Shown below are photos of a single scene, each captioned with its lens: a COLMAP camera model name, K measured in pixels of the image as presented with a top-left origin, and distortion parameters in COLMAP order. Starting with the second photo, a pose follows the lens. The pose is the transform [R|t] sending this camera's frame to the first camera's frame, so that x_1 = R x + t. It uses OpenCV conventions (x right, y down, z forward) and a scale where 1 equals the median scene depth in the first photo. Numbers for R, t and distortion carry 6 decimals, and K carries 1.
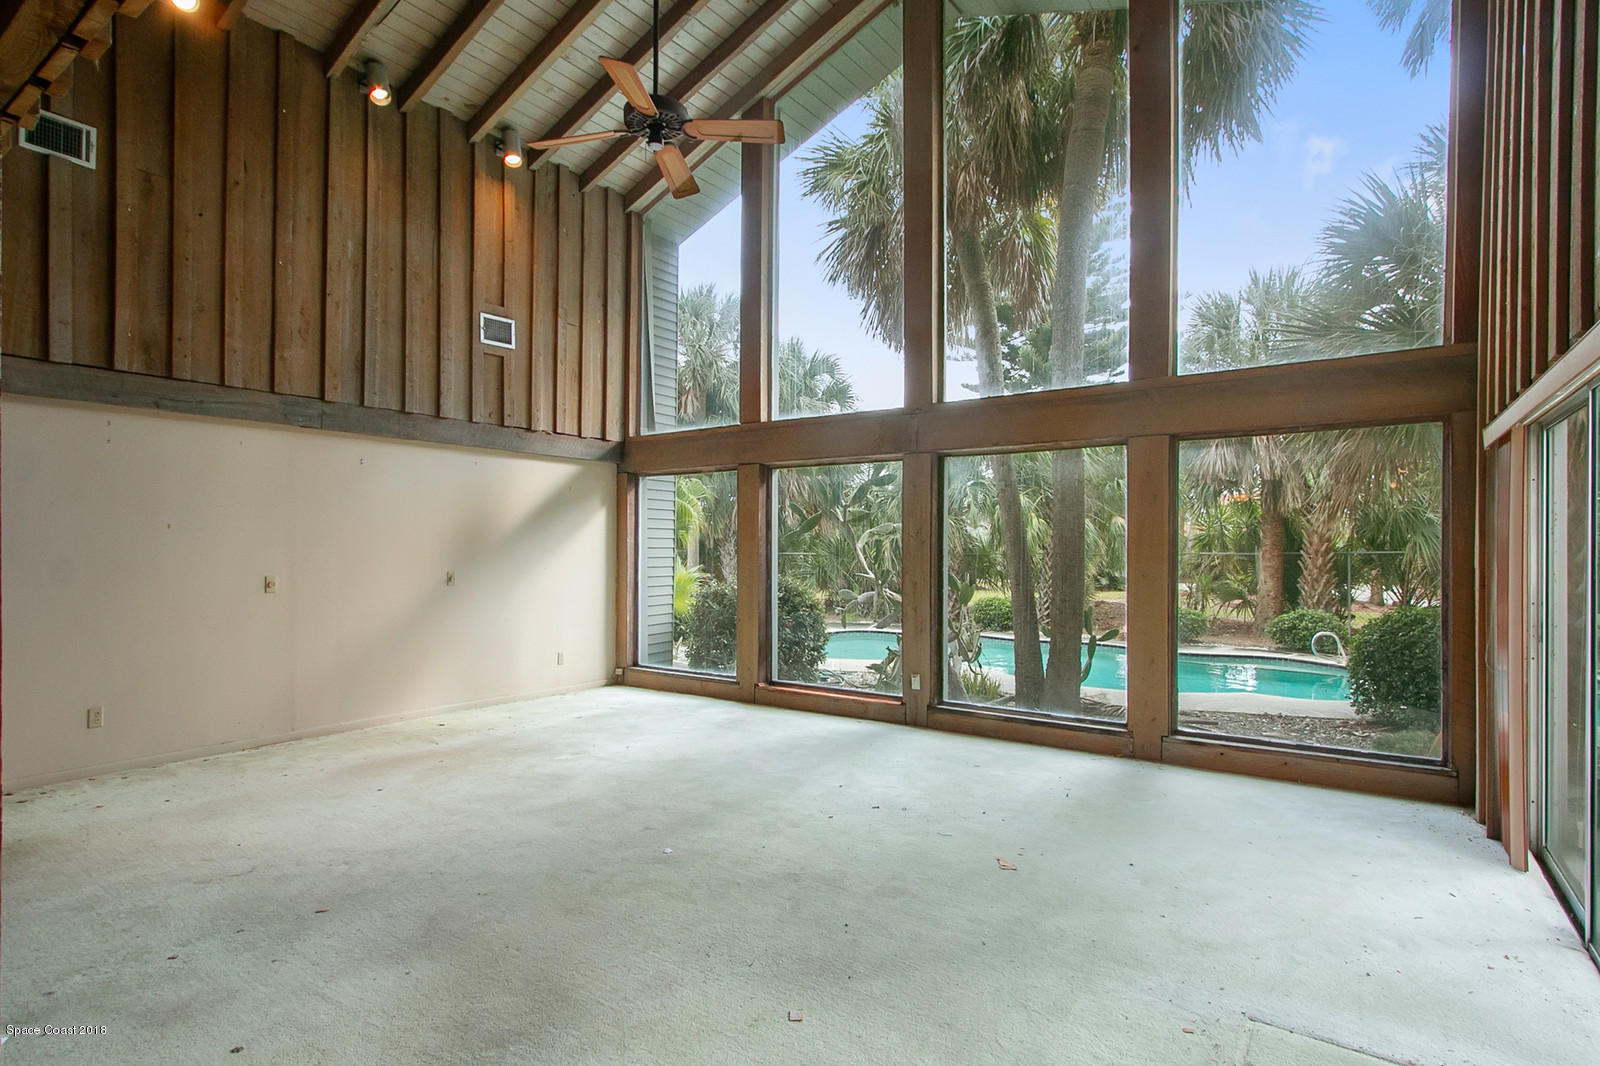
lens RADIAL K [[822.3, 0, 800.0], [0, 822.3, 533.0], [0, 0, 1]] dist [-0.003777, -0.000329]
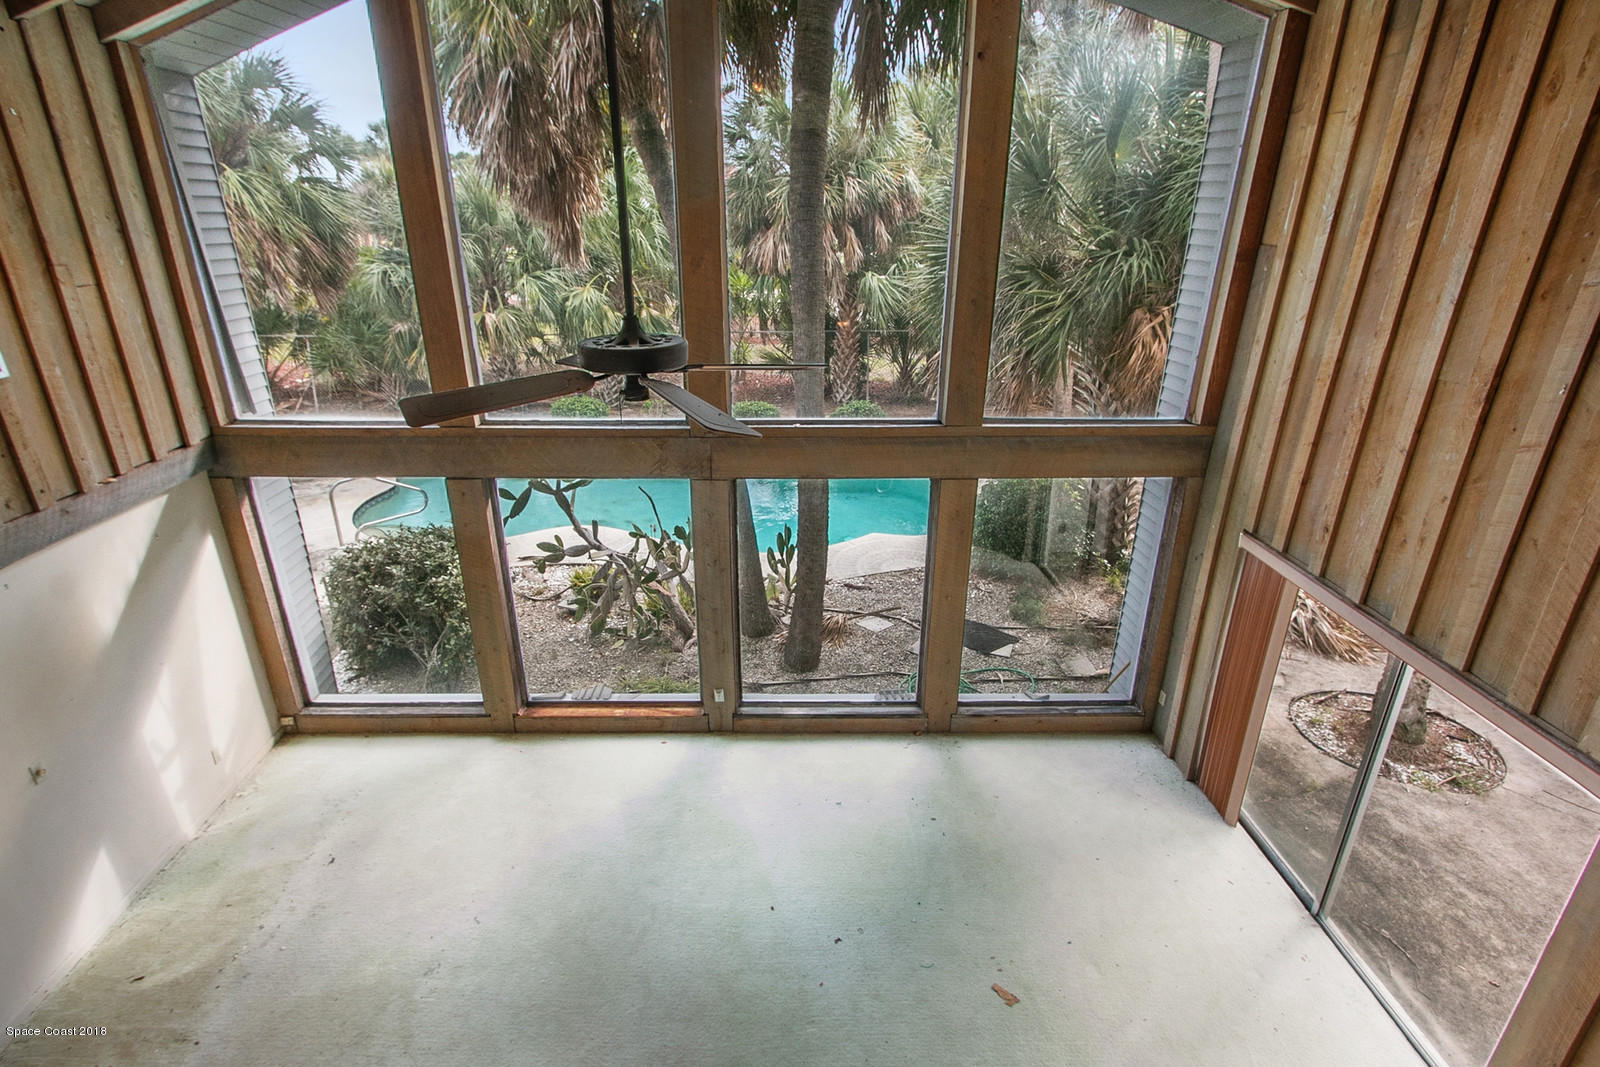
lens RADIAL K [[796.6, 0, 800.0], [0, 796.6, 533.5], [0, 0, 1]] dist [-0.001941, 0.000021]
pose [[0.808015, -0.230387, 0.542249, -0.210267], [0.006825, 0.923971, 0.382401, -0.299632], [-0.589122, -0.305285, 0.748155, 0.222619]]
